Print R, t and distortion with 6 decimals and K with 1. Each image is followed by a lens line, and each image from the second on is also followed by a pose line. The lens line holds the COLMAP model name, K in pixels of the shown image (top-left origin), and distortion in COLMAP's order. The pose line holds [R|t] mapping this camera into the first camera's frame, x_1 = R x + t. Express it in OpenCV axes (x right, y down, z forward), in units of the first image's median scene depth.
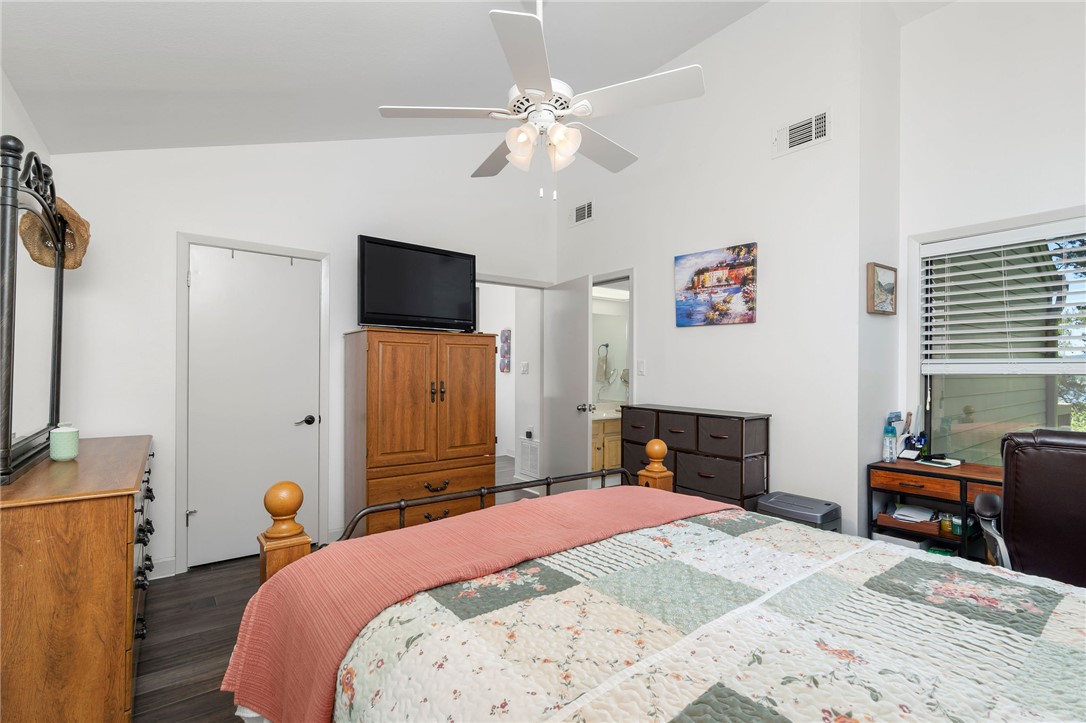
lens RADIAL K [[501.6, 0, 540.9], [0, 501.6, 368.9], [0, 0, 1]] dist [-0.002485, 0.001742]
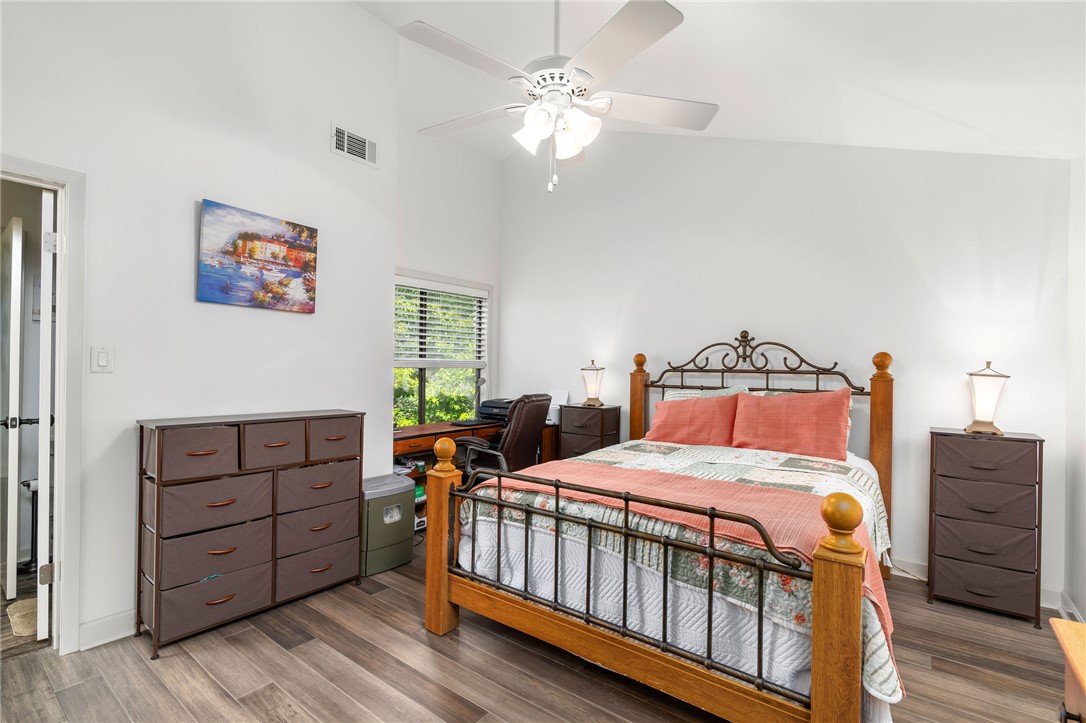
lens RADIAL K [[501.6, 0, 540.8], [0, 501.6, 360.4], [0, 0, 1]] dist [-0.002485, 0.001742]
pose [[-0.261538, 0.000414, 0.965193, -0.561057], [-0.015514, 0.999869, -0.004633, -0.007839], [-0.965068, -0.016186, -0.261498, 0.796463]]
